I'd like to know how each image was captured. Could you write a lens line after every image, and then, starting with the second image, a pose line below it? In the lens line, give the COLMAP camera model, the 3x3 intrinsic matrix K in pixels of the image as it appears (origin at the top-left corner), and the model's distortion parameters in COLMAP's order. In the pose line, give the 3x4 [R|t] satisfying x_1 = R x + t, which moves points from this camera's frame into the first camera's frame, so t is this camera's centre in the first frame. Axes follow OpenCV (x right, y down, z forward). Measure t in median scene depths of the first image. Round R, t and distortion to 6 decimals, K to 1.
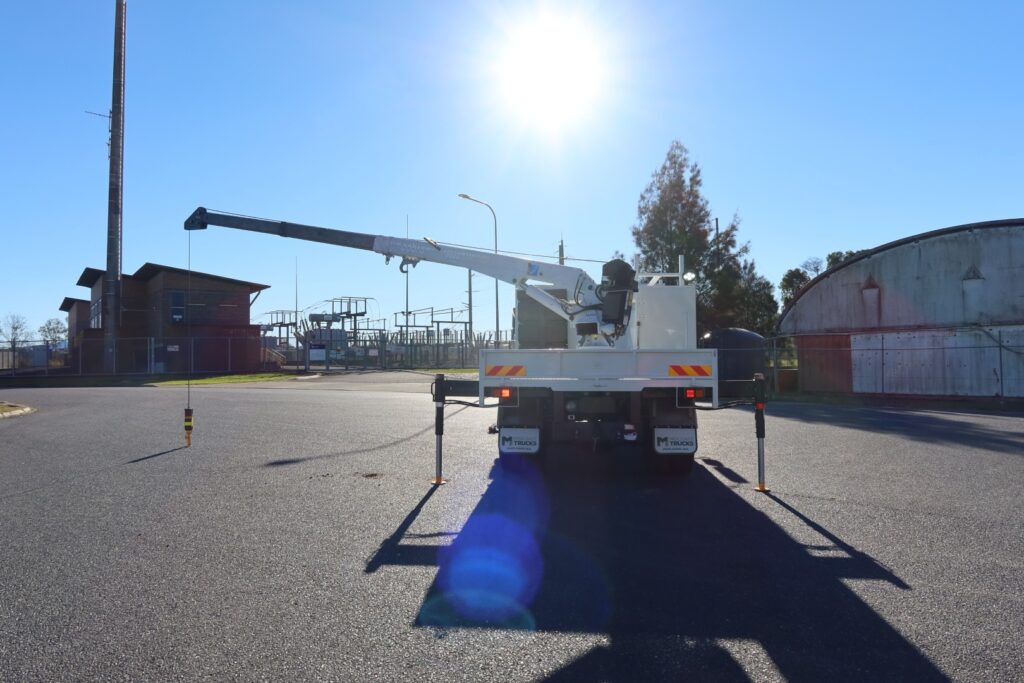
lens RADIAL K [[700.1, 0, 517.6], [0, 700.1, 342.9], [0, 0, 1]] dist [-0.027495, 0.004726]
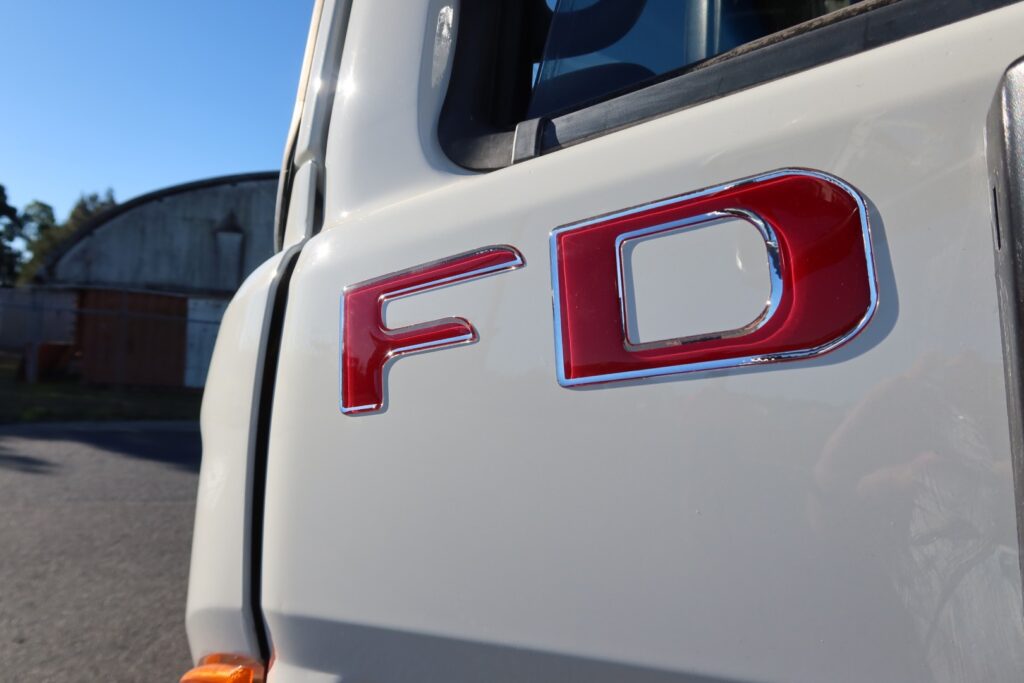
lens RADIAL K [[700.1, 0, 504.2], [0, 700.1, 340.6], [0, 0, 1]] dist [-0.027495, 0.004726]
pose [[0.391344, 0.043235, 0.919228, 0.003218], [-0.094599, 0.995494, -0.006548, 0.005133], [-0.915369, -0.084396, 0.393671, 0.532025]]
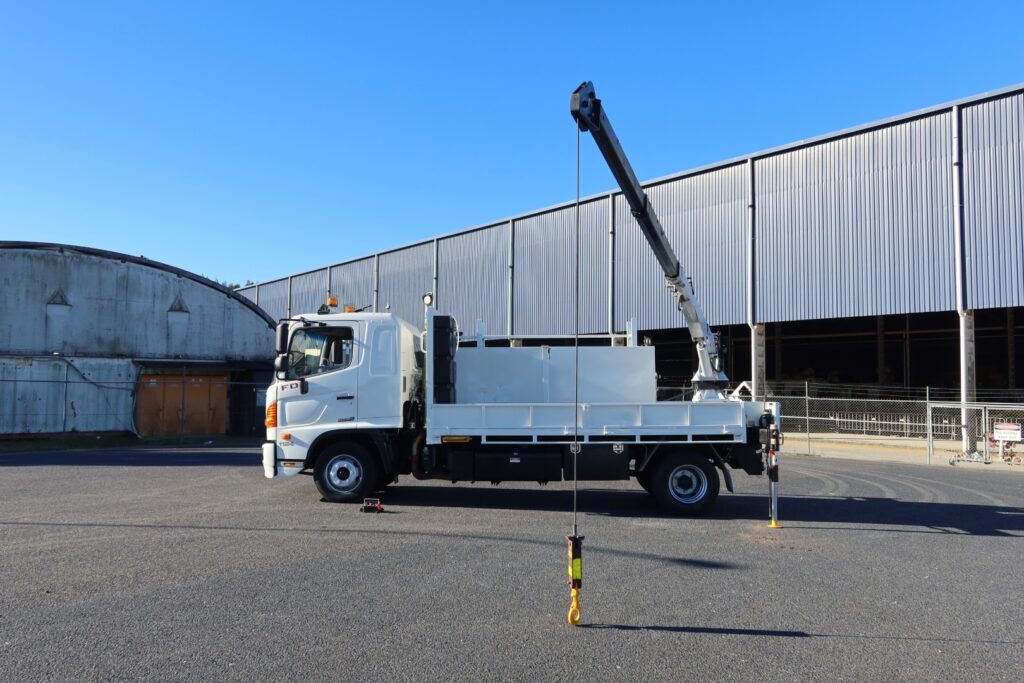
lens RADIAL K [[788.1, 0, 508.1], [0, 788.1, 342.8], [0, 0, 1]] dist [-0.007702, 0.004729]
pose [[-0.058992, 0.064522, 0.996171, -0.396419], [-0.038388, 0.997024, -0.066850, 0.004857], [-0.997520, -0.042185, -0.056340, 0.447724]]
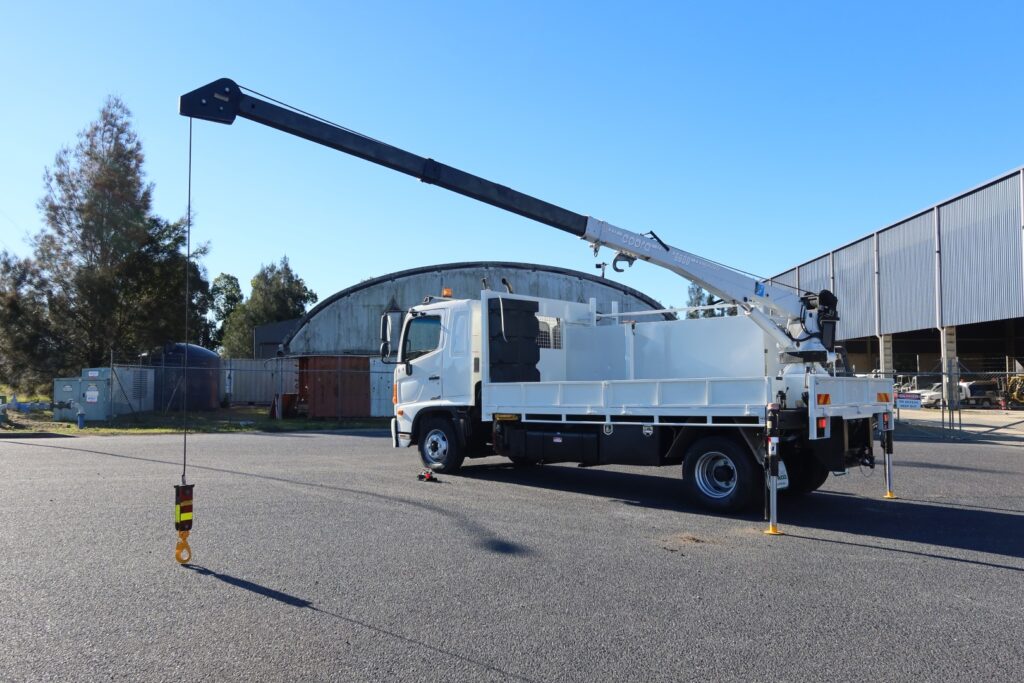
lens RADIAL K [[788.1, 0, 518.5], [0, 788.1, 346.4], [0, 0, 1]] dist [-0.007702, 0.004729]
pose [[0.587112, 0.042079, 0.808411, -0.324536], [-0.026005, 0.999113, -0.033119, 0.004555], [-0.809088, -0.001578, 0.587686, 0.205629]]
